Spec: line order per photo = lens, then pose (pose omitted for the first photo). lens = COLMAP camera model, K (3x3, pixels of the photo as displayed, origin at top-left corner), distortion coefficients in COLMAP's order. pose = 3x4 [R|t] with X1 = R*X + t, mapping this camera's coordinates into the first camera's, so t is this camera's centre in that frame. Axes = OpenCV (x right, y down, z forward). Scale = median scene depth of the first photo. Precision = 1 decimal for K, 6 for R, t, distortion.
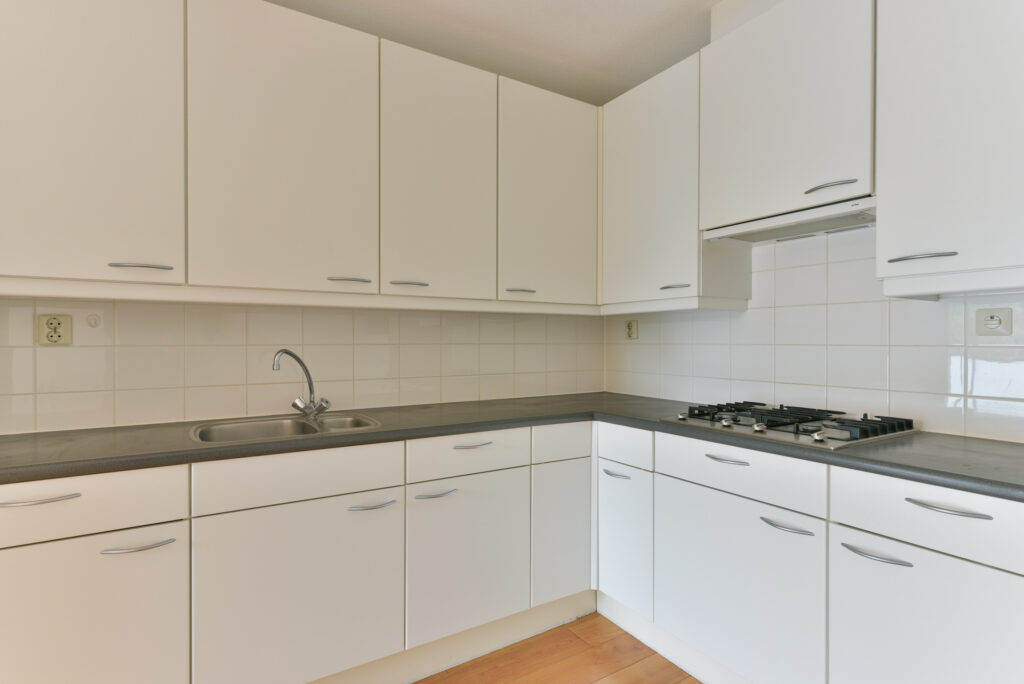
lens RADIAL K [[511.6, 0, 512.0], [0, 511.6, 342.0], [0, 0, 1]] dist [0.001443, 0.000211]
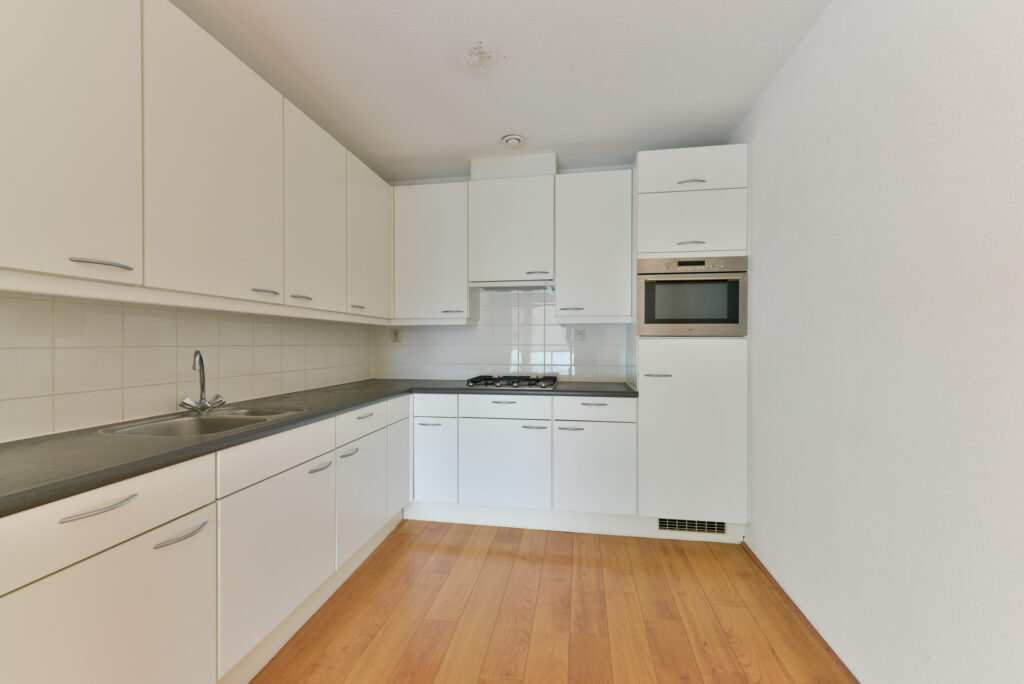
lens RADIAL K [[405.7, 0, 512.0], [0, 405.7, 342.0], [0, 0, 1]] dist [-0.000097, -0.000323]
pose [[0.658282, 0.001912, 0.752769, -0.603604], [0.002471, 0.999986, -0.004700, 0.001984], [-0.752768, 0.004954, 0.658268, -0.051503]]
